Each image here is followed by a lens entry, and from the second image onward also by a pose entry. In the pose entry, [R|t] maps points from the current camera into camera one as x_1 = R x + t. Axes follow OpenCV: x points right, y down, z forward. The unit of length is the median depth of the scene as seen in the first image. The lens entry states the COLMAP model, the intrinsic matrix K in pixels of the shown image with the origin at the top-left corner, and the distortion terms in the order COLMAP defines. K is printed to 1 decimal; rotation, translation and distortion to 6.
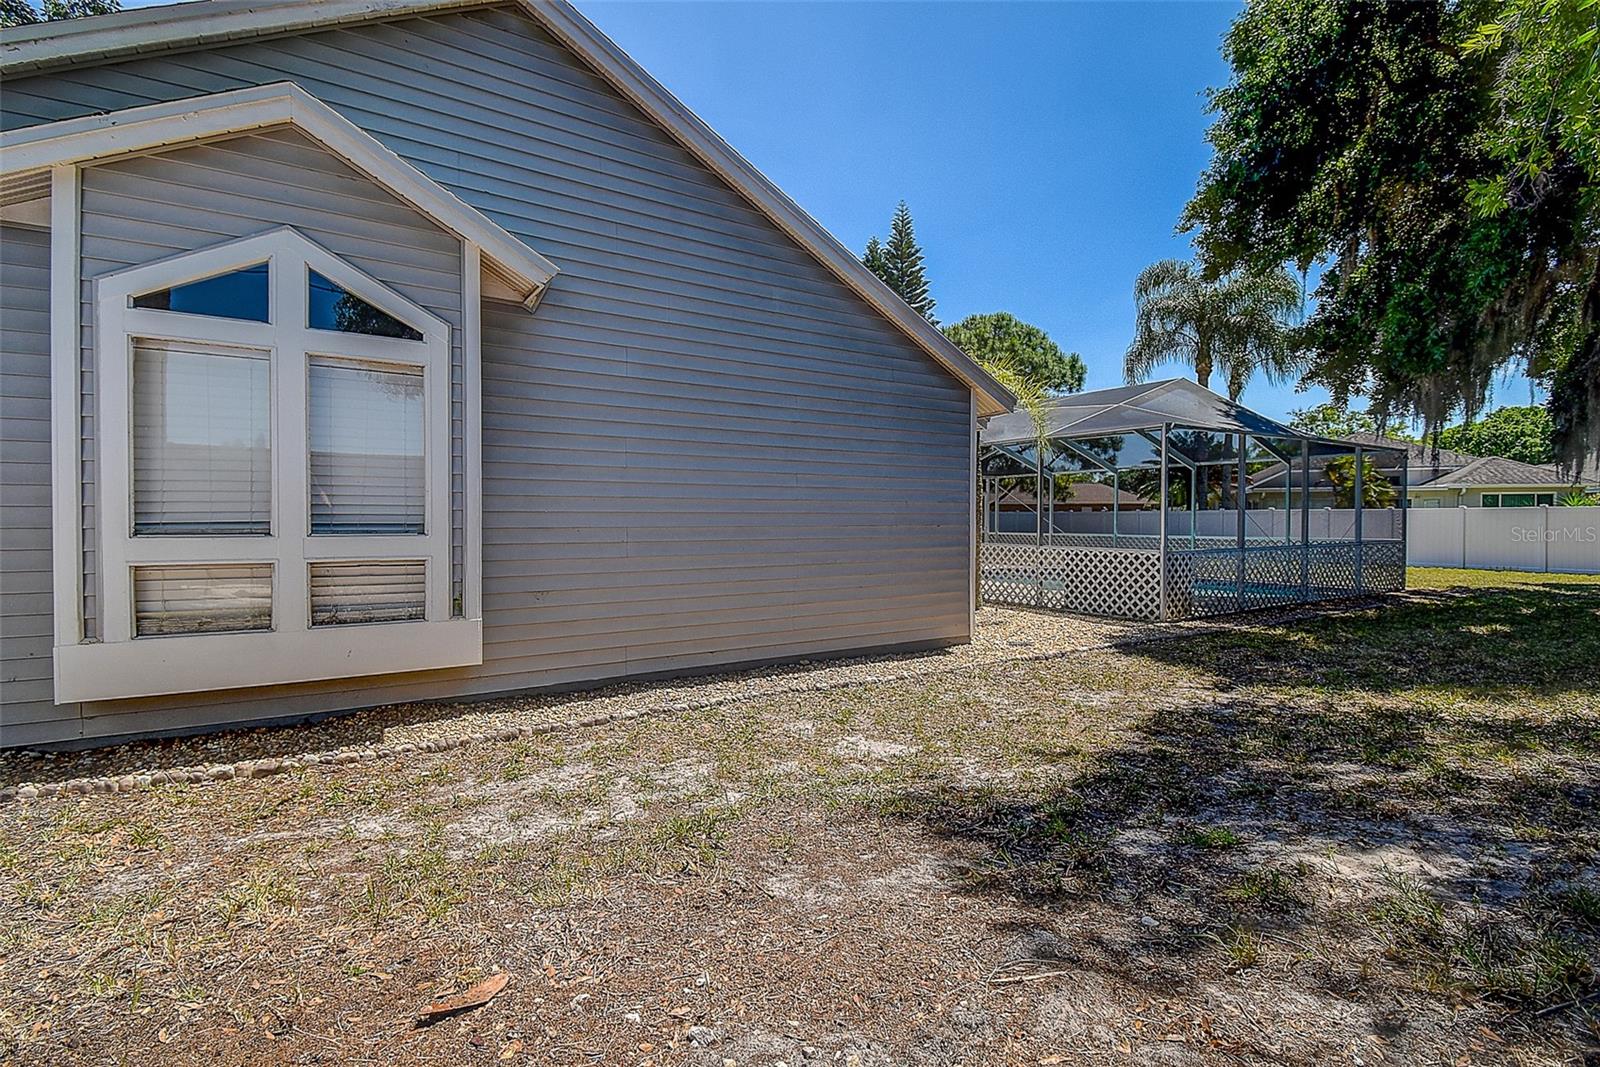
lens RADIAL K [[730.1, 0, 787.5], [0, 730.1, 528.5], [0, 0, 1]] dist [-0.031303, -0.001976]
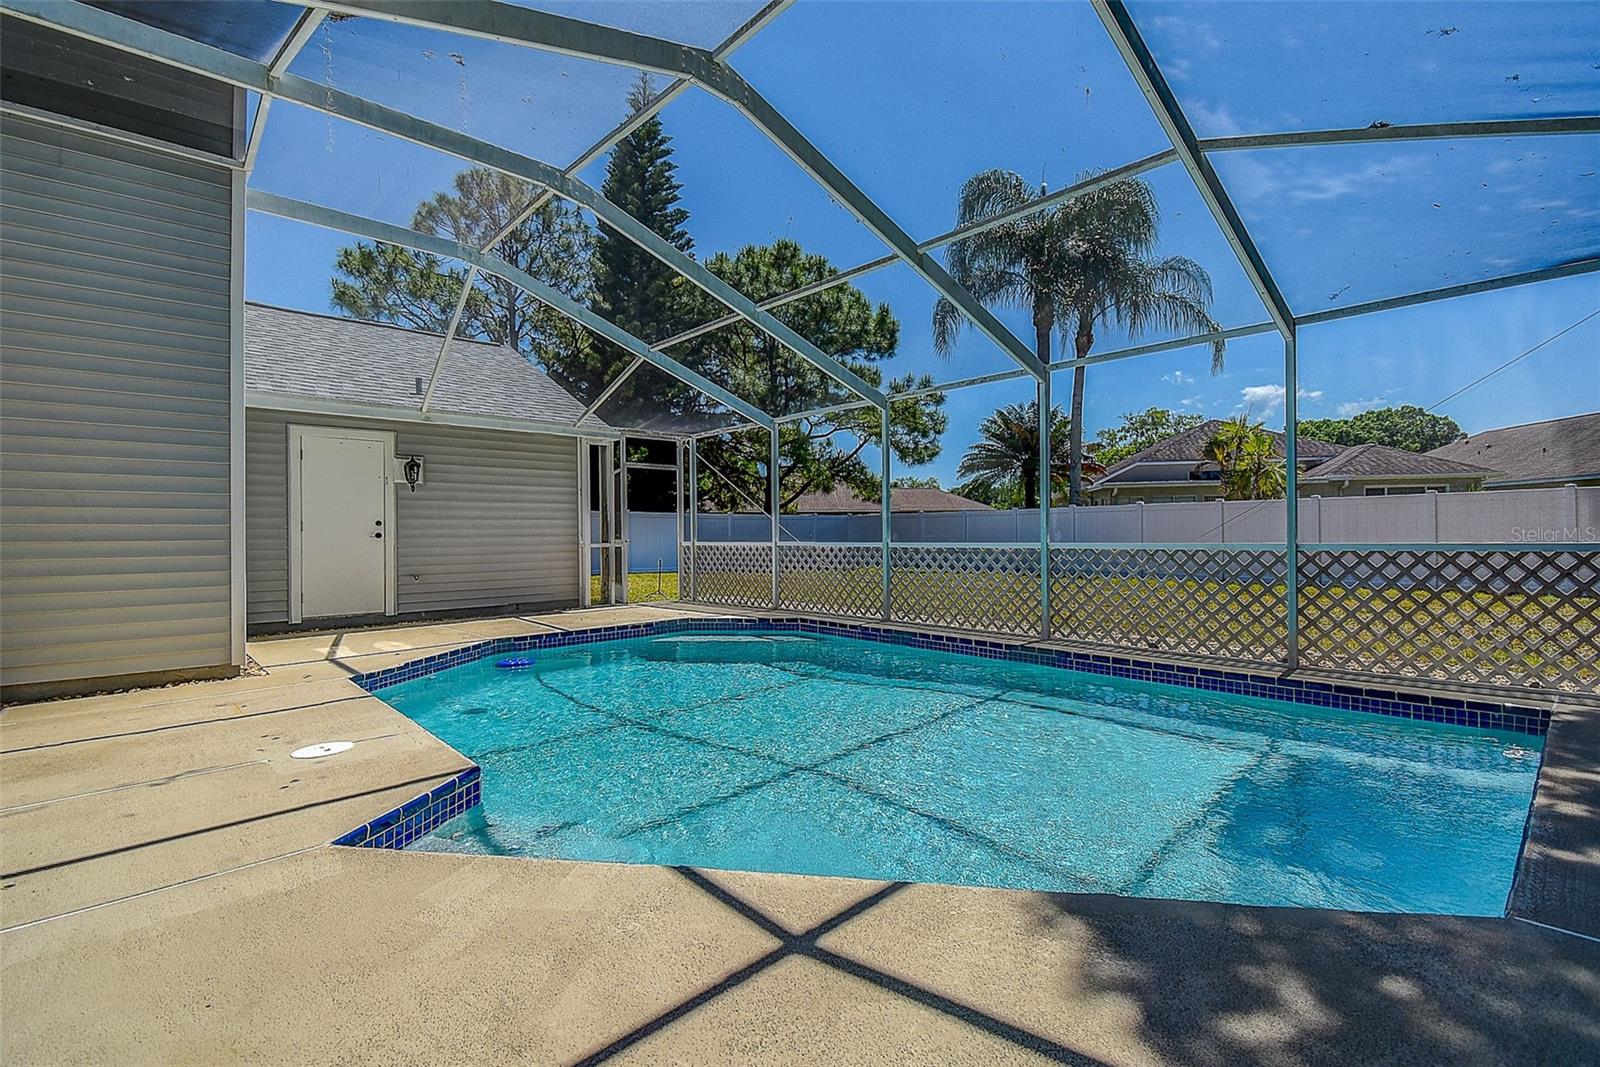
lens RADIAL K [[730.1, 0, 801.6], [0, 730.1, 531.5], [0, 0, 1]] dist [-0.031303, -0.001976]
pose [[0.977551, -0.009861, 0.210468, 0.171813], [0.013361, 0.999795, -0.015213, 0.004665], [-0.210274, 0.017683, 0.977482, 0.324703]]
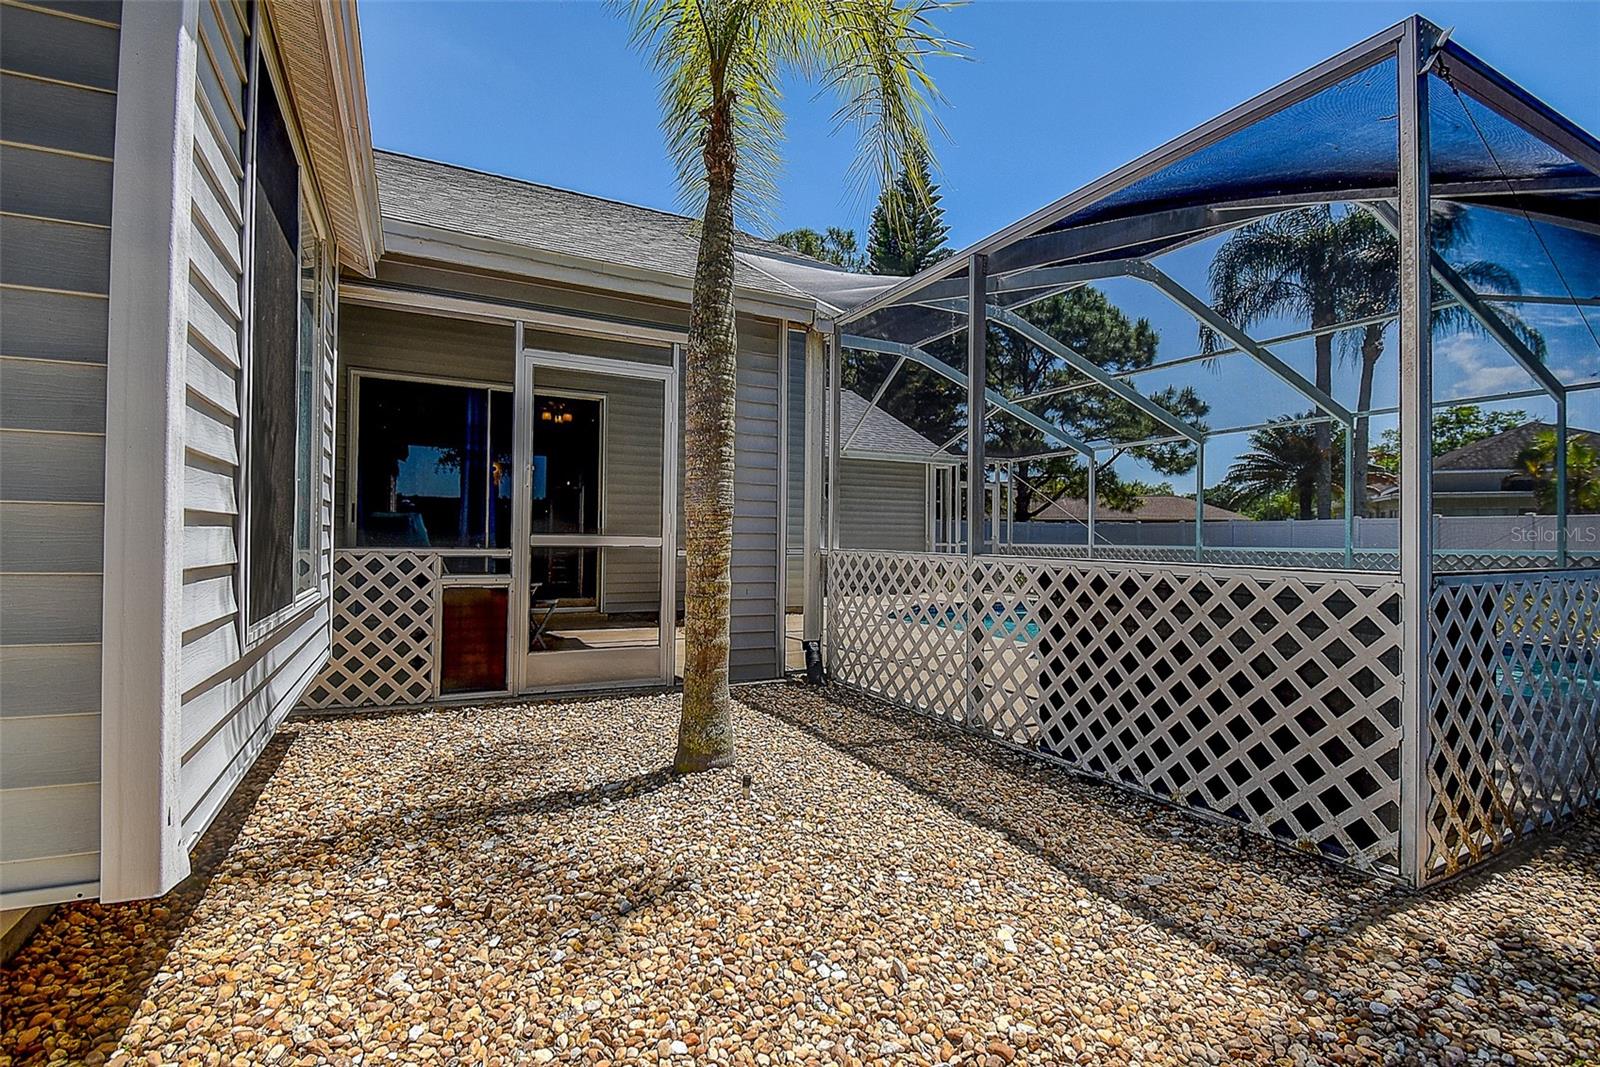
lens RADIAL K [[730.1, 0, 786.8], [0, 730.1, 529.4], [0, 0, 1]] dist [-0.031303, -0.001976]
pose [[0.995474, 0.006430, -0.094820, 0.106332], [-0.009084, 0.999578, -0.027581, 0.007823], [0.094603, 0.028317, 0.995112, 0.235271]]
